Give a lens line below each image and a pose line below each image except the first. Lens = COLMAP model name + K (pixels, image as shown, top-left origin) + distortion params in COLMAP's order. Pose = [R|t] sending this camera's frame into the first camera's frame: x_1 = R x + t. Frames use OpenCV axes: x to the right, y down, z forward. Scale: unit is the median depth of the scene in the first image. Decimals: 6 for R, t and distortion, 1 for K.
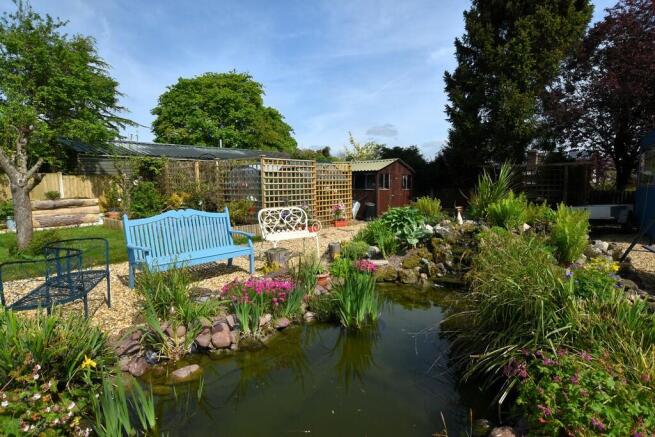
lens RADIAL K [[349.5, 0, 327.5], [0, 349.5, 218.5], [0, 0, 1]] dist [-0.014182, 0.000032]
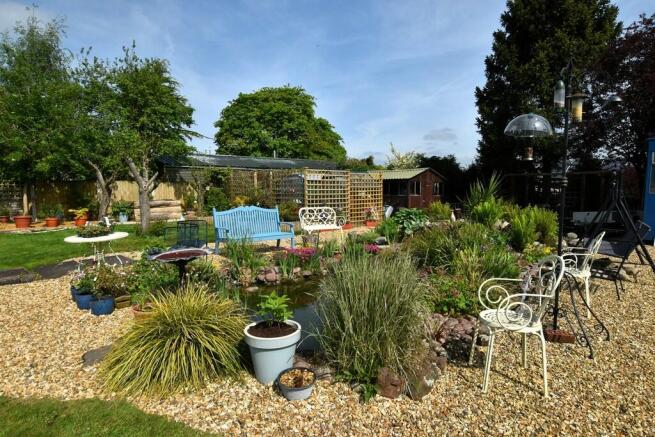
lens RADIAL K [[349.5, 0, 327.5], [0, 349.5, 218.5], [0, 0, 1]] dist [-0.014182, 0.000032]
pose [[0.989581, 0.016692, -0.143006, 0.049614], [-0.019437, 0.999652, -0.017823, 0.017250], [0.142659, 0.020417, 0.989561, -0.156401]]
